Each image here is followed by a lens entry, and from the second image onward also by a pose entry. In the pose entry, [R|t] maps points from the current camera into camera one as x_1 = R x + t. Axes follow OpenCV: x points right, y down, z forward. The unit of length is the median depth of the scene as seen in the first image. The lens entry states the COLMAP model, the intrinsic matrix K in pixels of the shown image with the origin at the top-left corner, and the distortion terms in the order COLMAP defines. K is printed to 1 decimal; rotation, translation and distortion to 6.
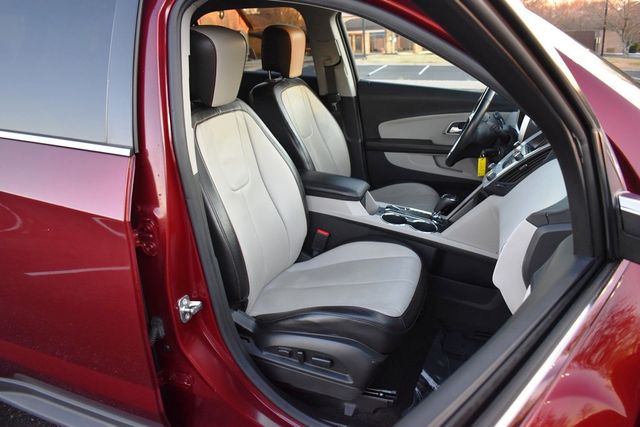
lens RADIAL K [[496.5, 0, 320.0], [0, 496.5, 213.5], [0, 0, 1]] dist [-0.090423, 0.006131]
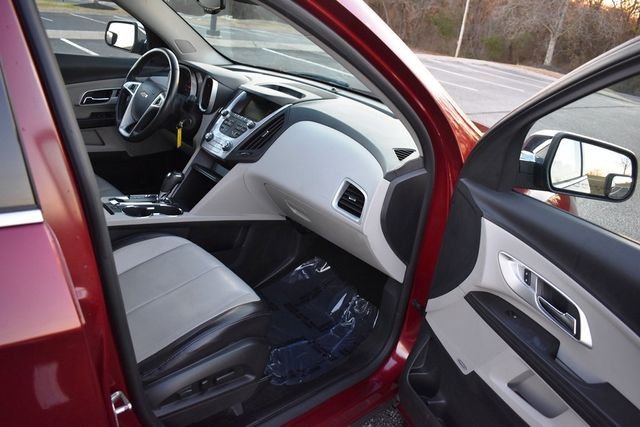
lens RADIAL K [[496.5, 0, 320.0], [0, 496.5, 213.5], [0, 0, 1]] dist [-0.090423, 0.006131]
pose [[0.459480, -0.273411, 0.845059, -0.437893], [0.175147, 0.960651, 0.215577, -0.115419], [-0.870748, 0.048956, 0.489287, 0.274645]]
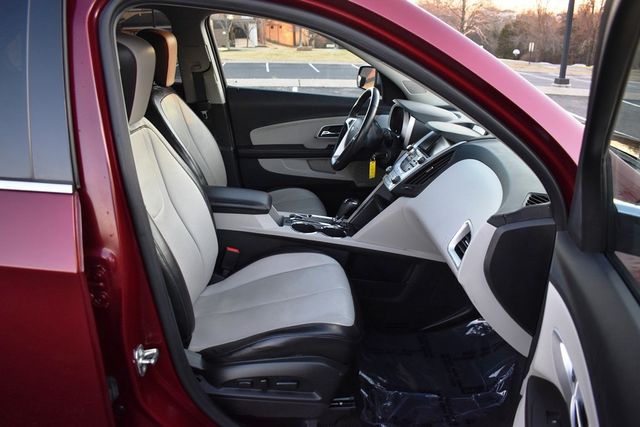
lens RADIAL K [[496.5, 0, 320.0], [0, 496.5, 213.5], [0, 0, 1]] dist [-0.090423, 0.006131]
pose [[0.920156, -0.098332, 0.379003, -0.195667], [0.095915, 0.995068, 0.025303, -0.039251], [-0.379622, 0.013070, 0.925049, 0.053493]]
